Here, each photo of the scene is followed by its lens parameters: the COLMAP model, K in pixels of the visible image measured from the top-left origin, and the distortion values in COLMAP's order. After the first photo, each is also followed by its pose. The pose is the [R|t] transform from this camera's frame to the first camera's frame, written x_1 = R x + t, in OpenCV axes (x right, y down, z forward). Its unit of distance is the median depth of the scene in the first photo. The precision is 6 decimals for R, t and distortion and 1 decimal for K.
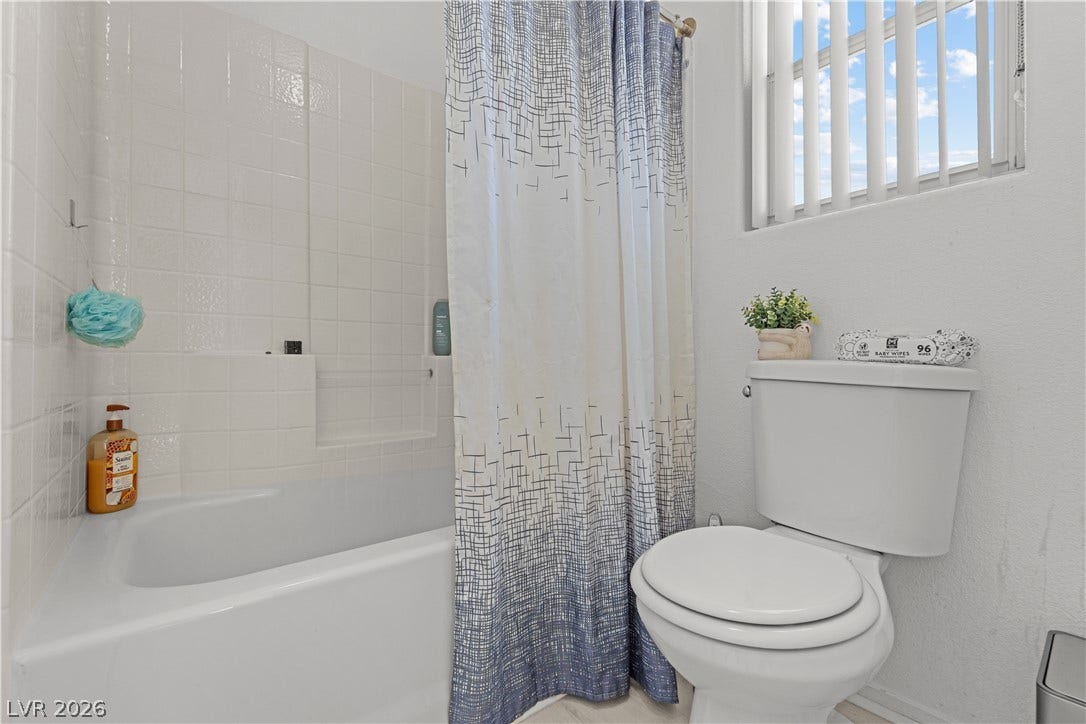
lens RADIAL K [[471.2, 0, 537.7], [0, 471.2, 358.5], [0, 0, 1]] dist [-0.001904, -0.000173]
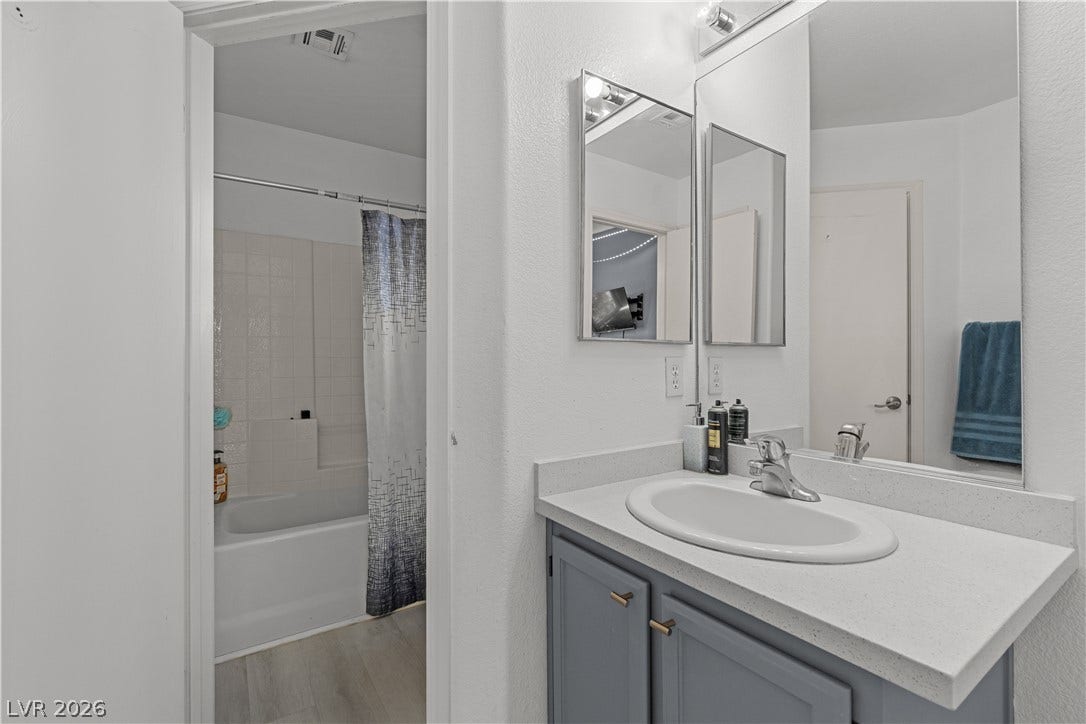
lens RADIAL K [[471.2, 0, 537.7], [0, 471.2, 358.5], [0, 0, 1]] dist [-0.001904, -0.000173]
pose [[0.996387, -0.007894, -0.084557, 0.702923], [0.008034, 0.999967, 0.001315, -0.312920], [0.084544, -0.001990, 0.996418, -0.974040]]
